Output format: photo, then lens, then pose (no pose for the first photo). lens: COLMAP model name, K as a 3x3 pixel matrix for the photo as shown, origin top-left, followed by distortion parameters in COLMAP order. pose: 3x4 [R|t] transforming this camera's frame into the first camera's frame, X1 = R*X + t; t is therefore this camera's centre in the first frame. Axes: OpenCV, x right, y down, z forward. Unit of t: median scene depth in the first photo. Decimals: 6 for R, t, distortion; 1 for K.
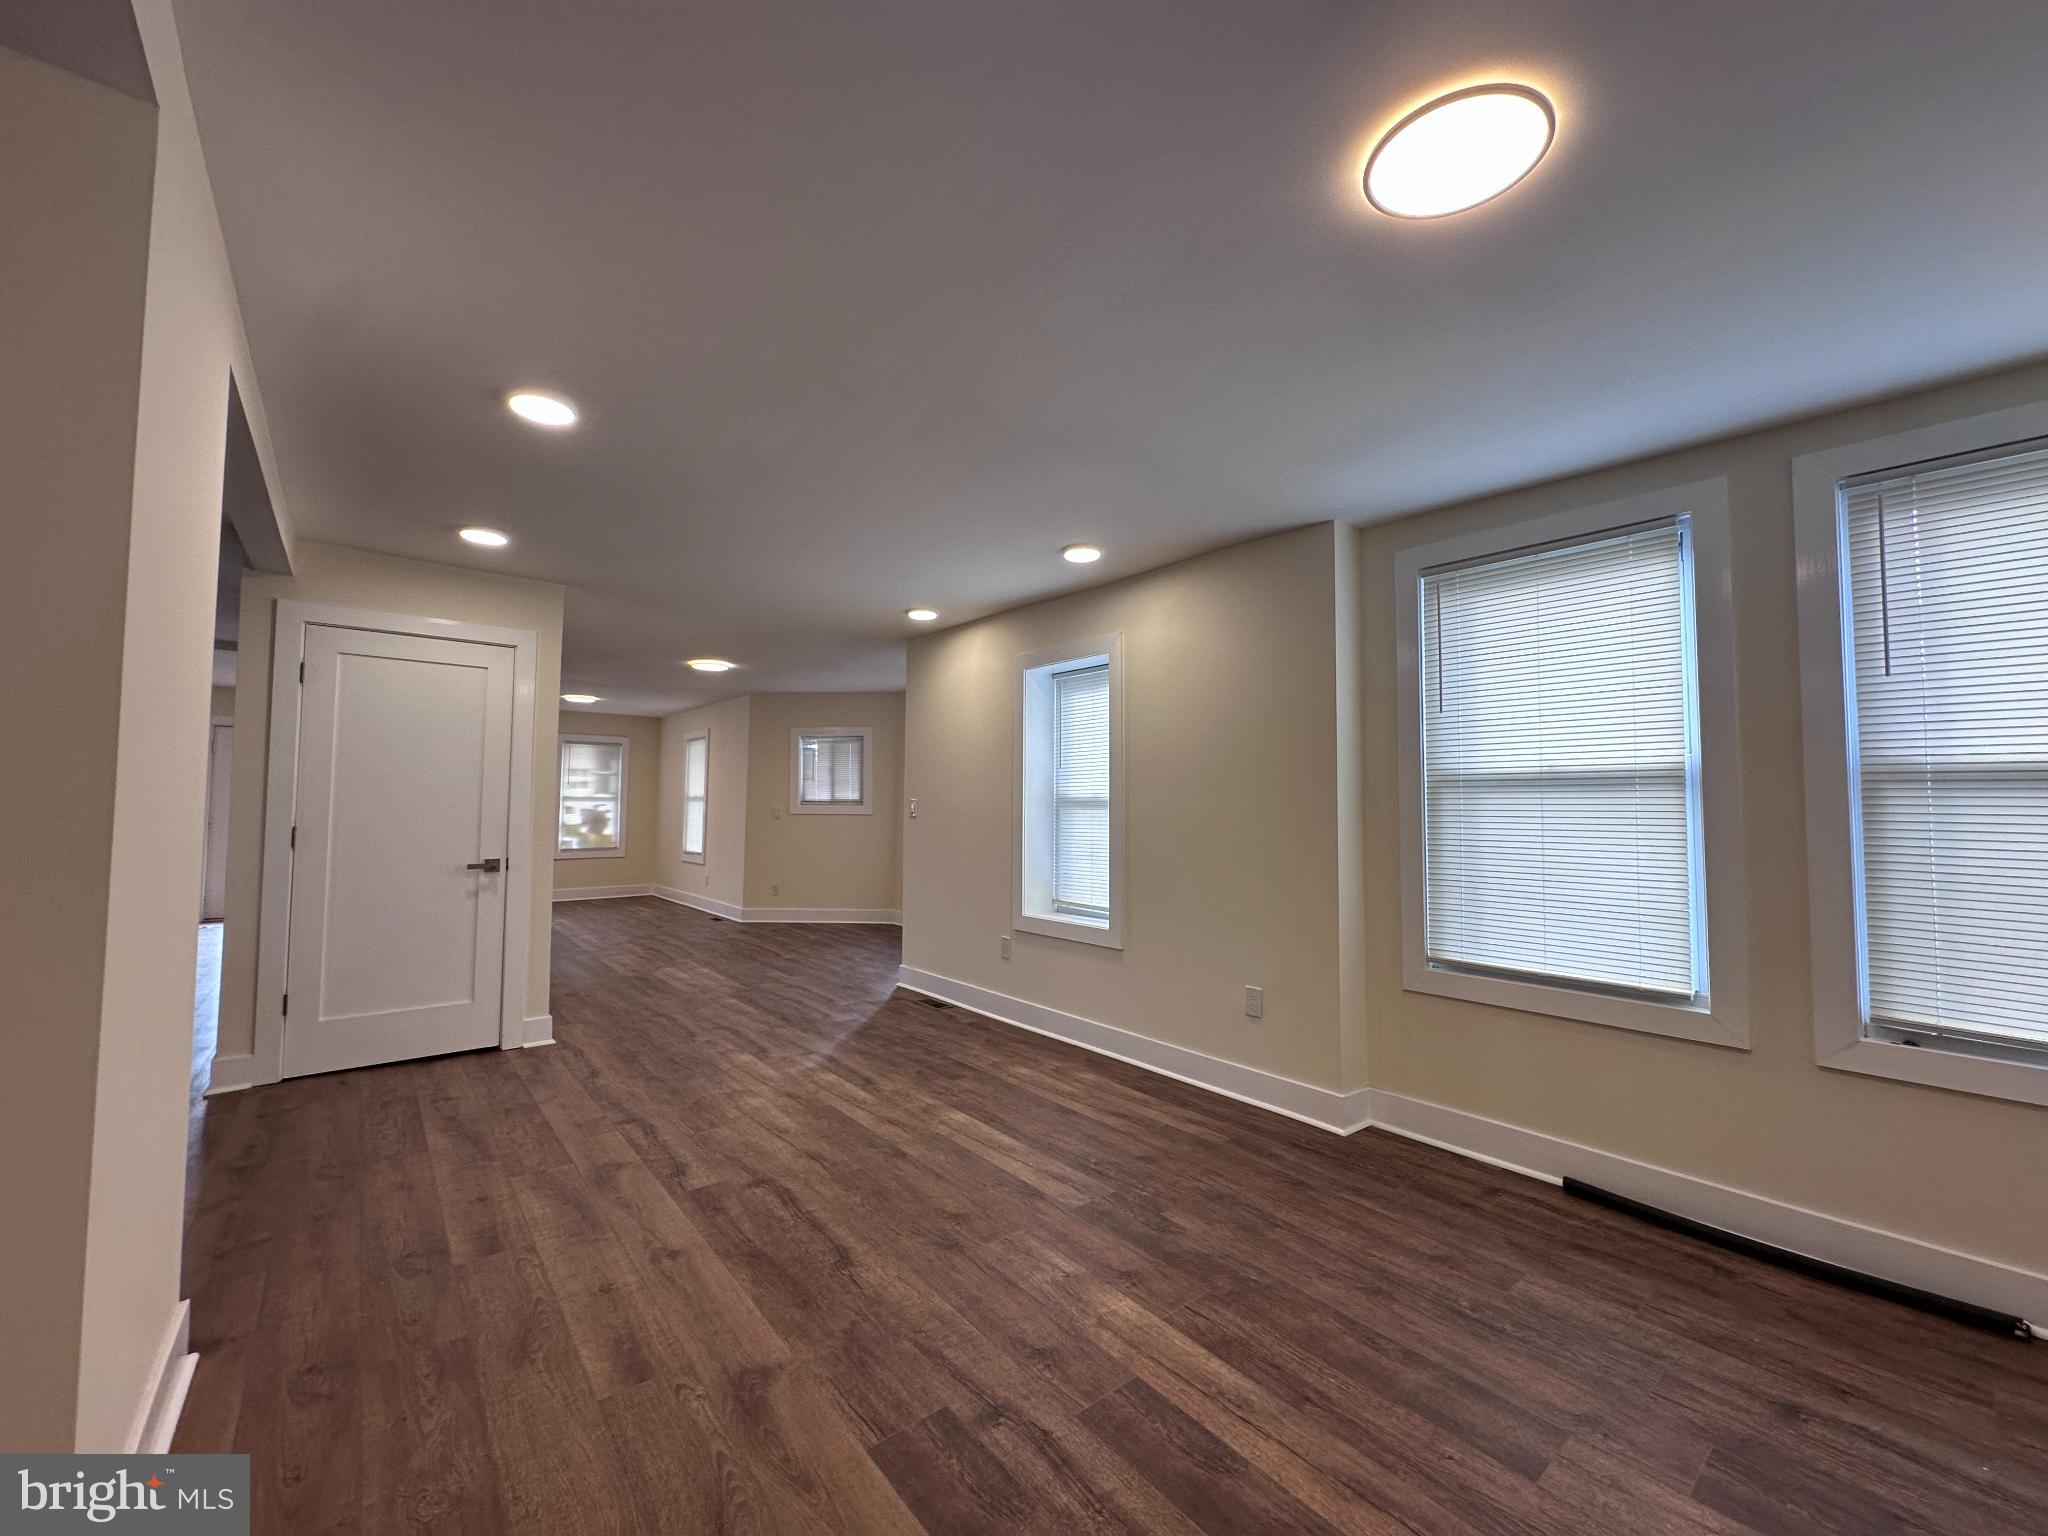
lens RADIAL K [[813.0, 0, 1026.7], [0, 813.0, 767.9], [0, 0, 1]] dist [-0.001069, 0.000275]
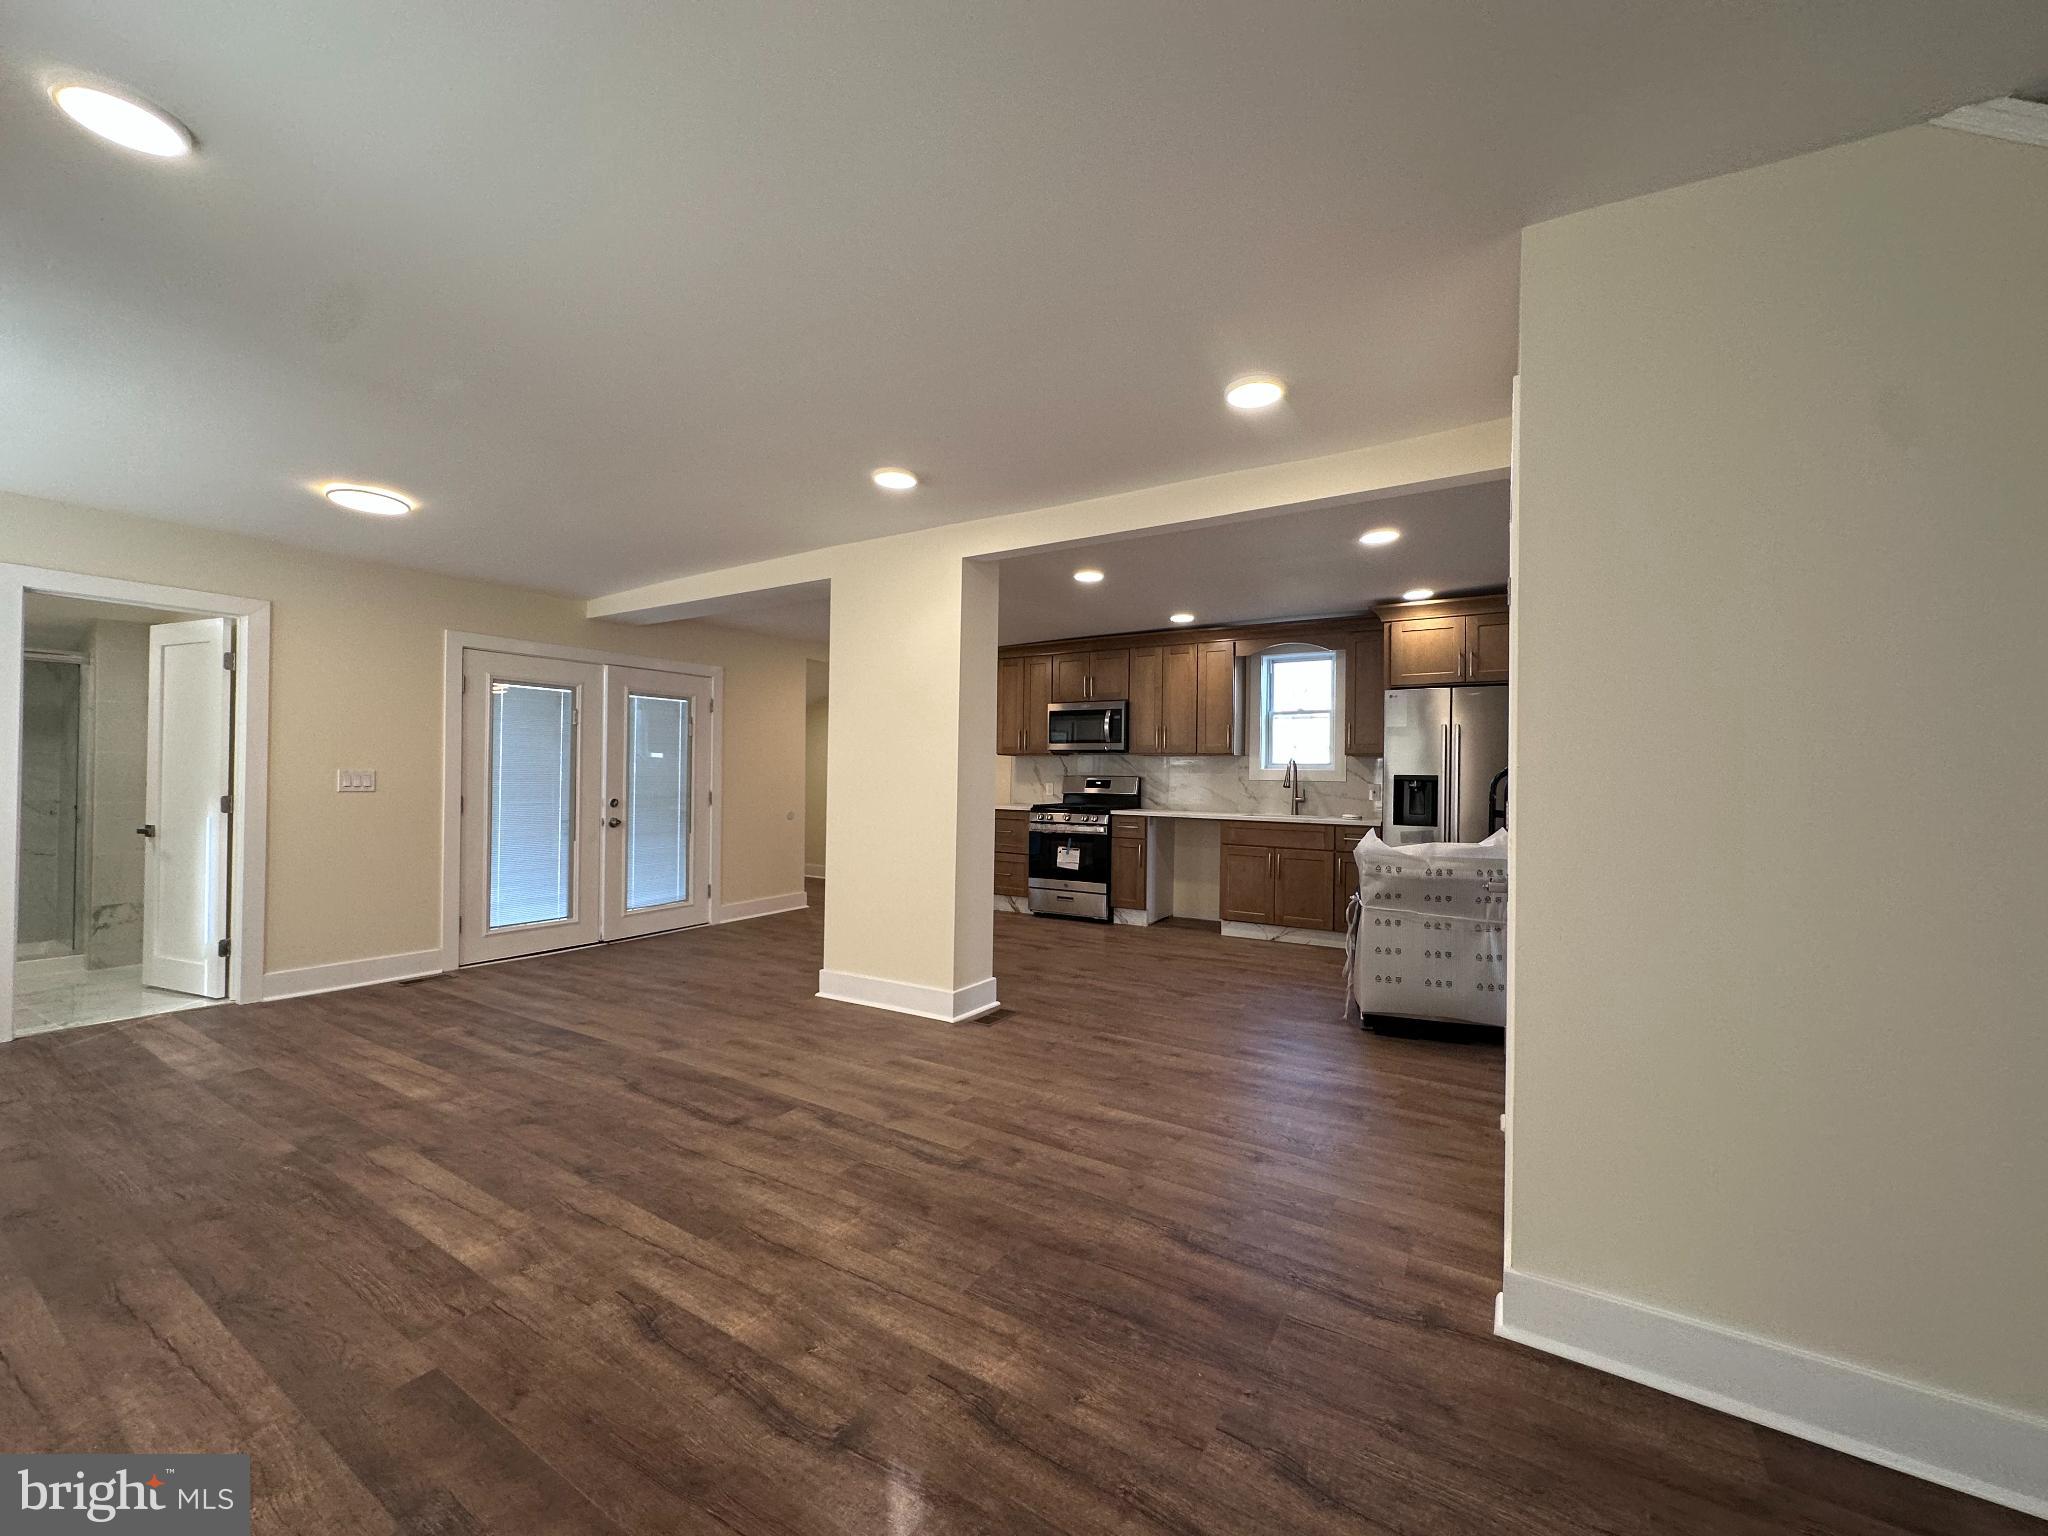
lens RADIAL K [[817.7, 0, 1027.8], [0, 817.7, 768.7], [0, 0, 1]] dist [-0.002984, 0.000247]
pose [[-0.948166, -0.024448, -0.316835, -0.328655], [-0.006104, 0.998253, -0.058761, 0.115726], [0.317718, -0.053781, -0.946659, 2.057053]]
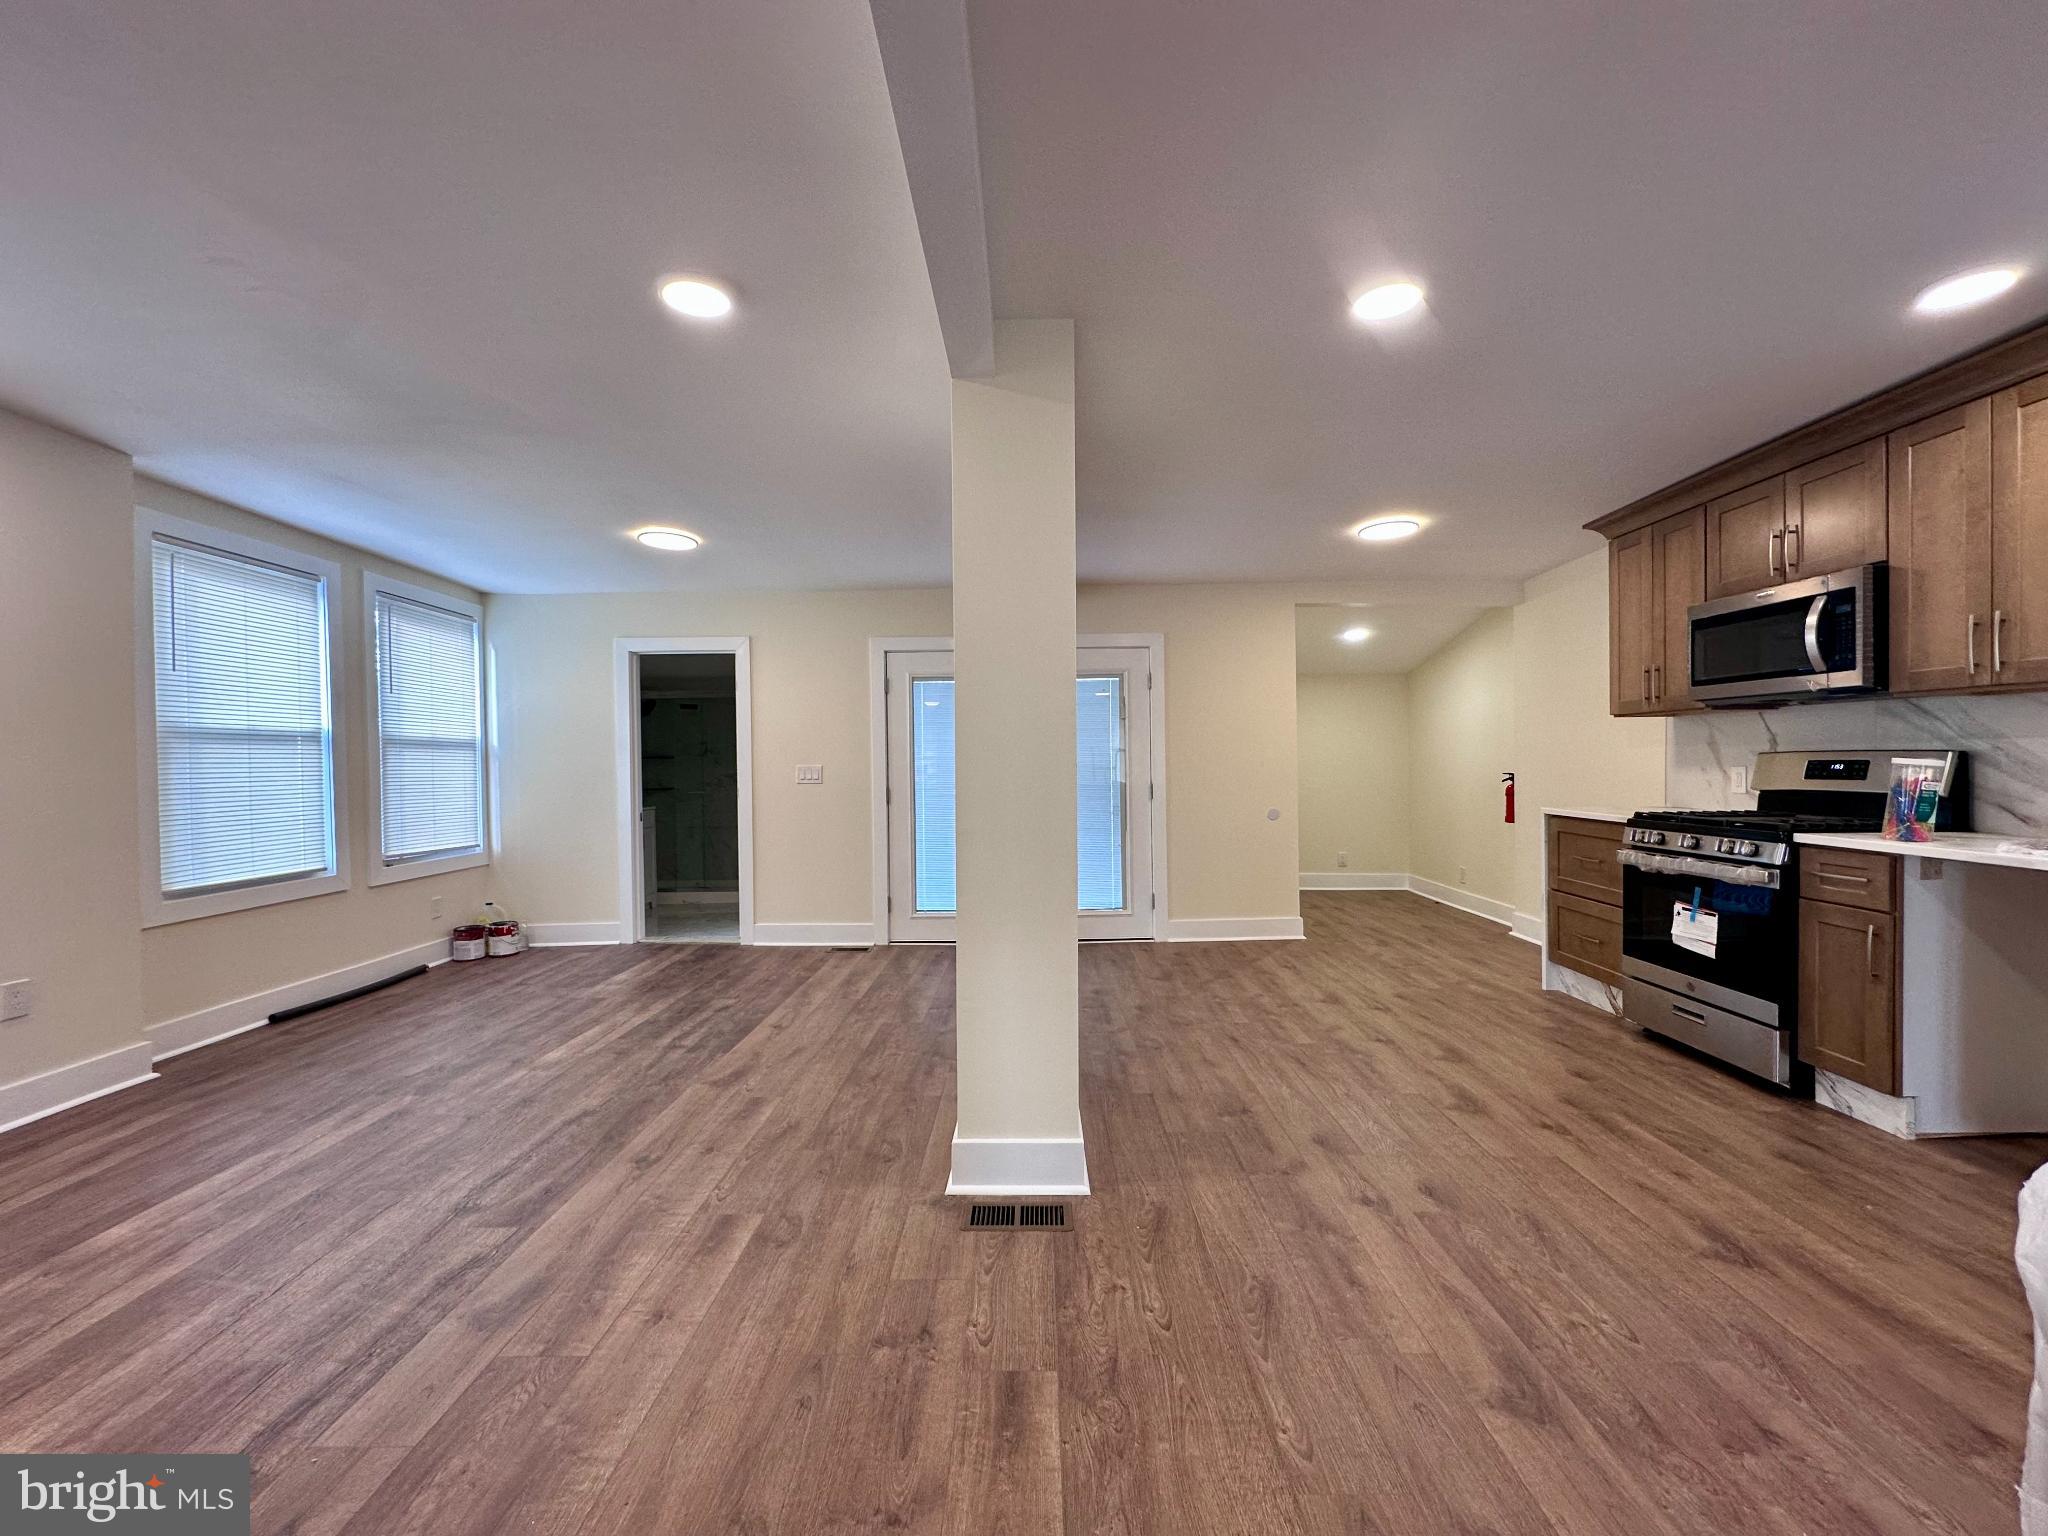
lens RADIAL K [[813.0, 0, 1026.7], [0, 813.0, 767.9], [0, 0, 1]] dist [-0.001069, 0.000275]
pose [[-0.765572, -0.007632, 0.643305, -1.245771], [-0.028132, 0.999370, -0.021623, 0.063183], [-0.642735, -0.034651, -0.765304, 1.235816]]
